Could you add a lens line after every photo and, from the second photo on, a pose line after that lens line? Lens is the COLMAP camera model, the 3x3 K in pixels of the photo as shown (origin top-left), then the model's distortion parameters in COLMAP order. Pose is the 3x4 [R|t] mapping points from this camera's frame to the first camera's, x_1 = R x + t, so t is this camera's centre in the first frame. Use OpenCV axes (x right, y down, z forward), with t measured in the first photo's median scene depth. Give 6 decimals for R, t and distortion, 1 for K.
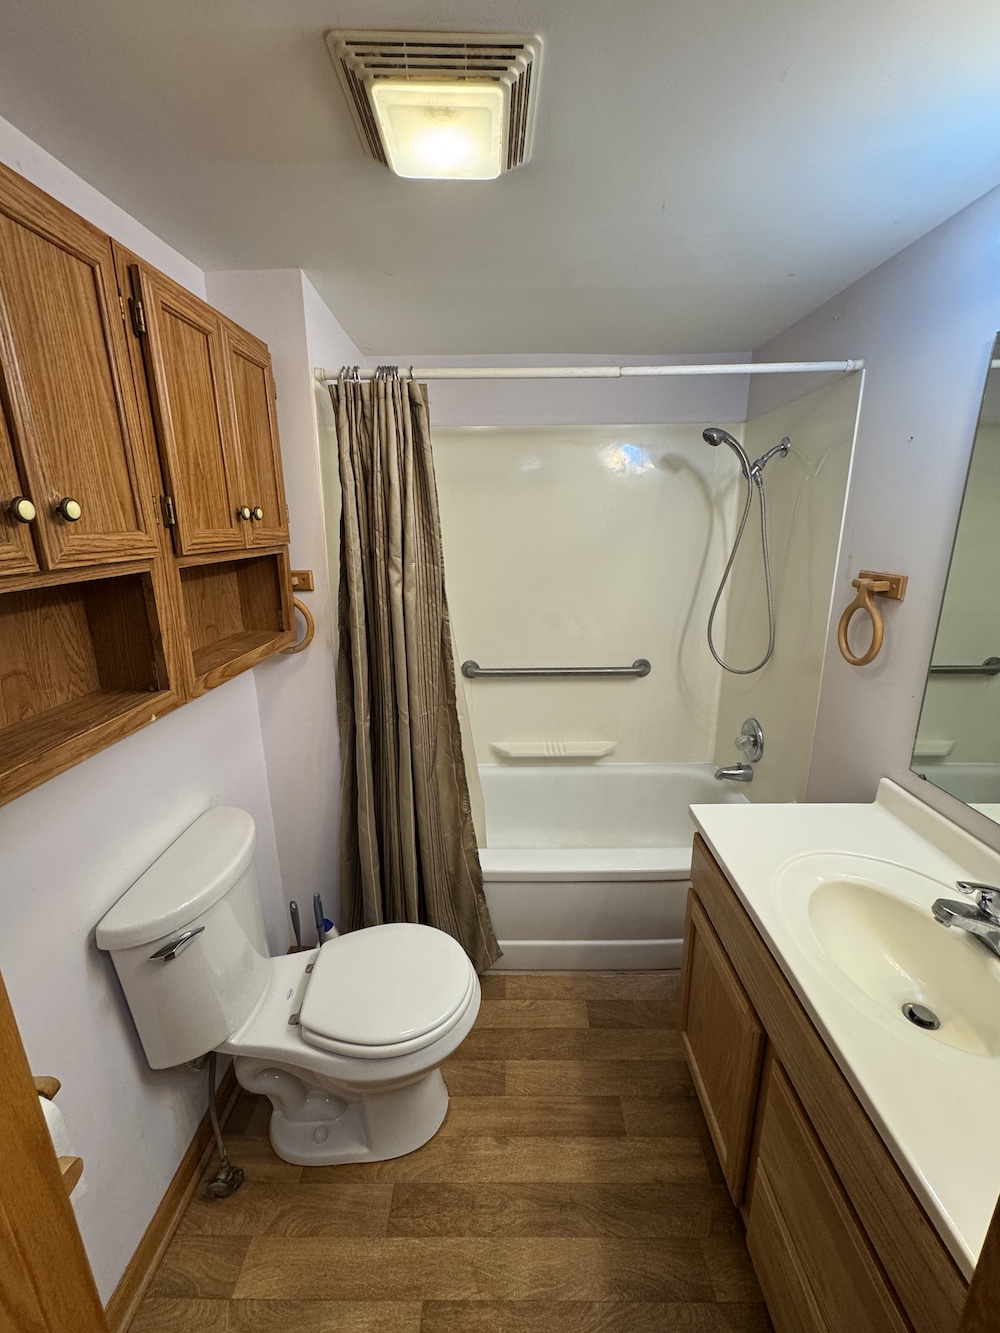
lens RADIAL K [[530.9, 0, 503.6], [0, 530.9, 666.1], [0, 0, 1]] dist [-0.002066, 0.000480]
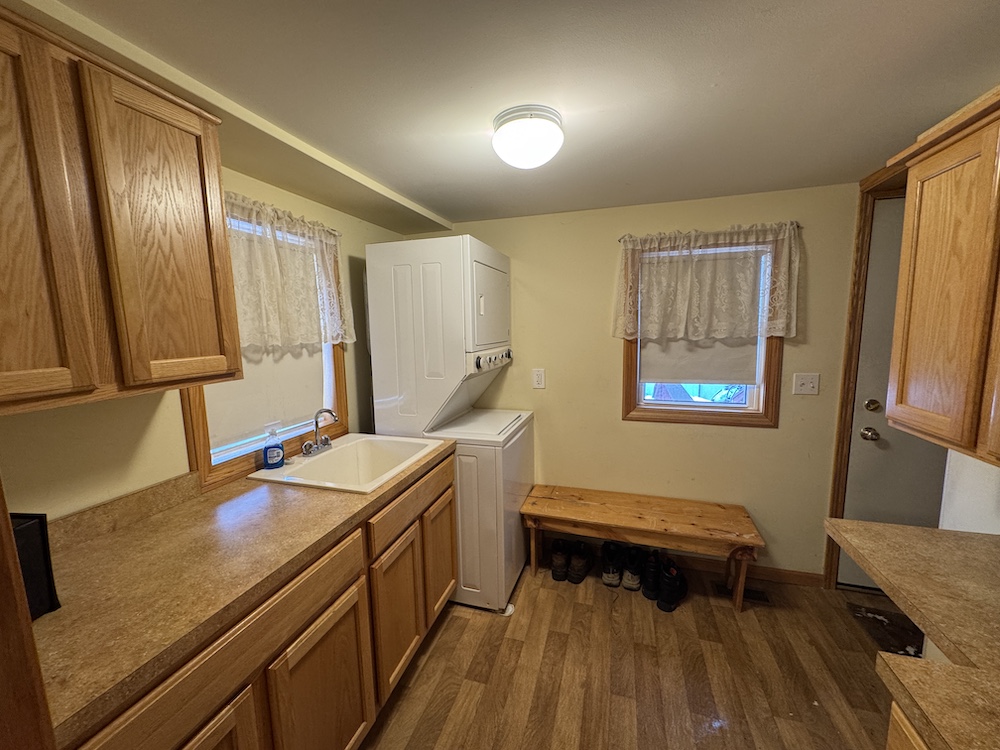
lens RADIAL K [[398.3, 0, 503.7], [0, 398.3, 374.3], [0, 0, 1]] dist [-0.002066, 0.000480]
pose [[-0.278386, 0.142786, -0.949796, 0.996654], [-0.224106, 0.951936, 0.208793, -0.205795], [0.933958, 0.270980, -0.233007, 0.720766]]
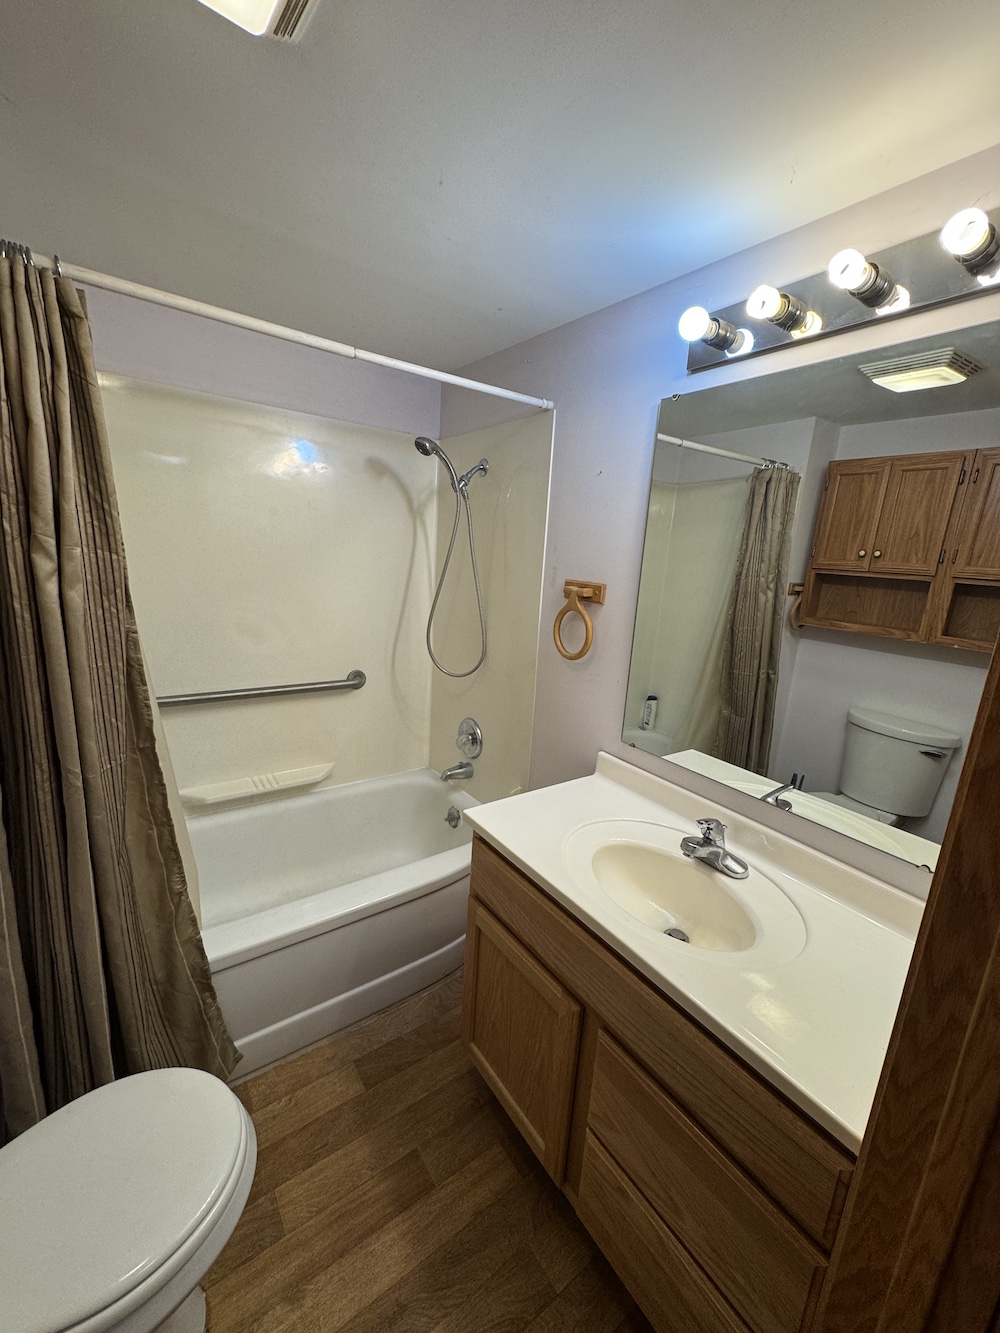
lens RADIAL K [[530.9, 0, 503.0], [0, 530.9, 666.0], [0, 0, 1]] dist [-0.002066, 0.000480]
pose [[0.801068, -0.064342, 0.595105, -0.146851], [0.080404, 0.996762, -0.000463, 0.000521], [-0.593148, 0.048219, 0.803648, 0.140086]]
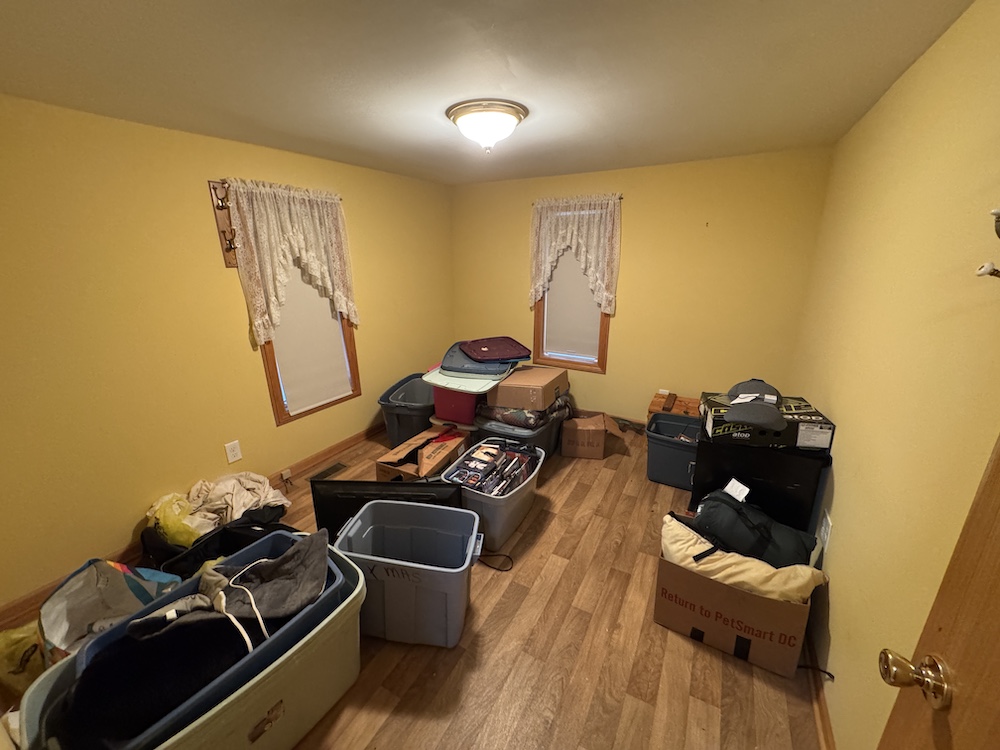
lens RADIAL K [[398.3, 0, 505.0], [0, 398.3, 379.0], [0, 0, 1]] dist [-0.002066, 0.000480]
pose [[0.472589, -0.259408, 0.842240, -0.925068], [0.227785, 0.959177, 0.167612, -0.128774], [-0.851337, 0.112638, 0.512385, 0.519452]]
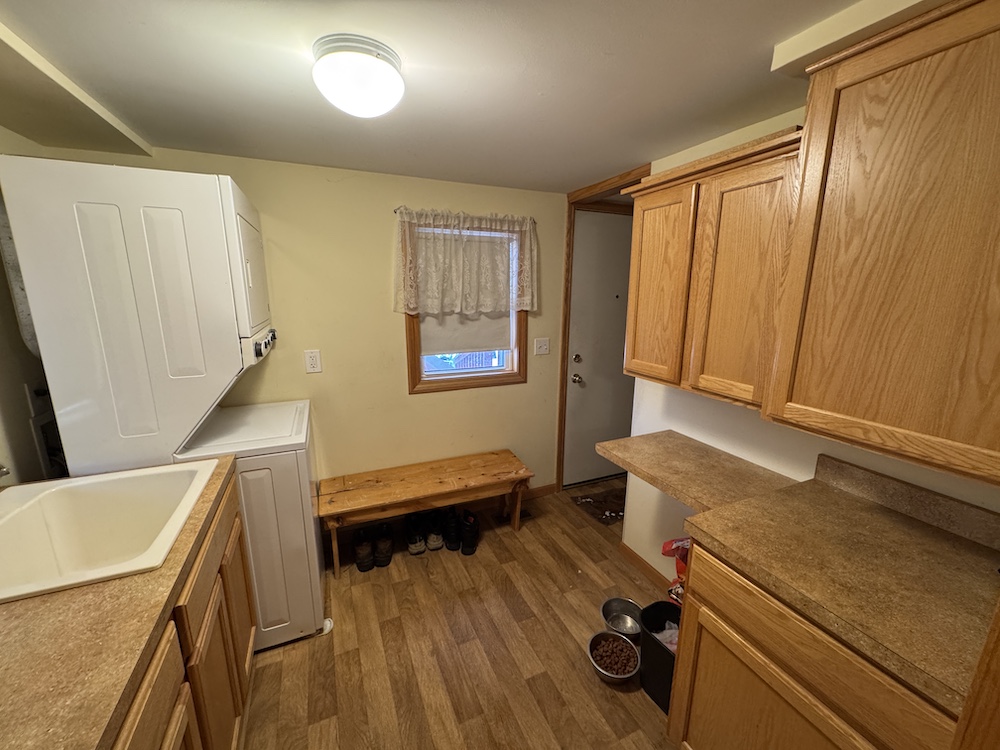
lens RADIAL K [[398.3, 0, 499.3], [0, 398.3, 373.8], [0, 0, 1]] dist [-0.002066, 0.000480]
pose [[0.419546, 0.211551, -0.882739, 0.933982], [-0.246075, 0.962556, 0.113726, -0.157528], [0.873744, 0.169506, 0.455893, 0.406484]]
